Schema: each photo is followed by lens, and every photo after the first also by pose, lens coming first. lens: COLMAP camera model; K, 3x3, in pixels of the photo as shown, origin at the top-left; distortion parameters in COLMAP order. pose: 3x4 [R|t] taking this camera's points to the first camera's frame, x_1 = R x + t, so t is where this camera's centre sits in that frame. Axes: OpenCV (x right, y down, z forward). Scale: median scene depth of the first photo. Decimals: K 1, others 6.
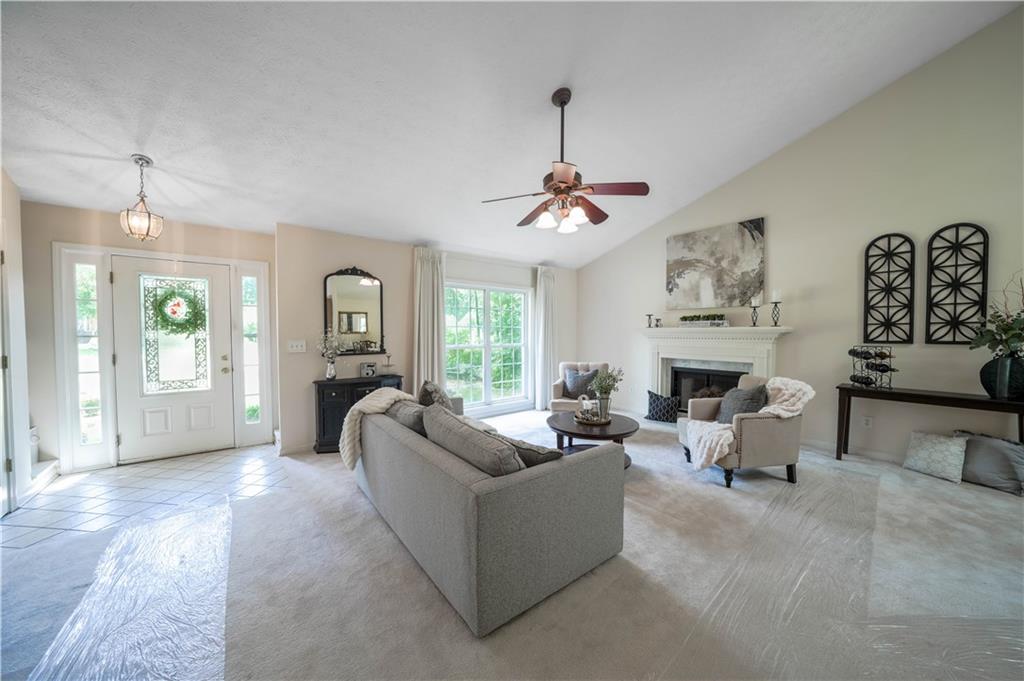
lens RADIAL K [[353.8, 0, 516.7], [0, 353.8, 339.8], [0, 0, 1]] dist [-0.018891, 0.000099]
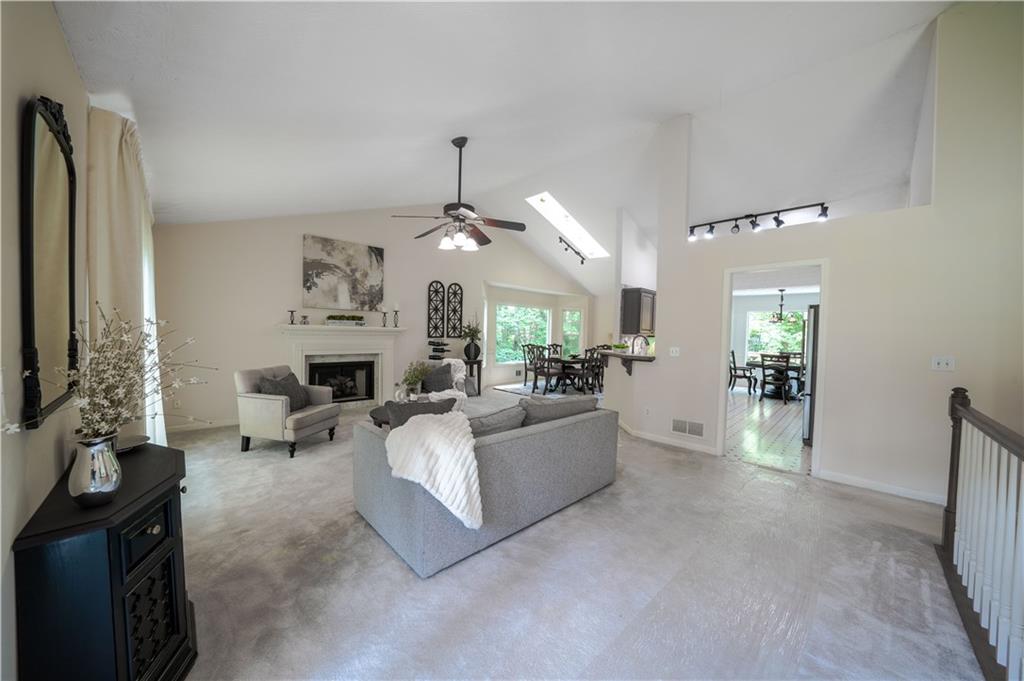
lens RADIAL K [[353.8, 0, 516.0], [0, 353.8, 341.4], [0, 0, 1]] dist [-0.018891, 0.000099]
pose [[-0.095605, -0.028461, 0.995012, -0.748140], [-0.001421, 0.999594, 0.028456, -0.020299], [-0.995418, 0.001306, -0.095607, 0.600296]]
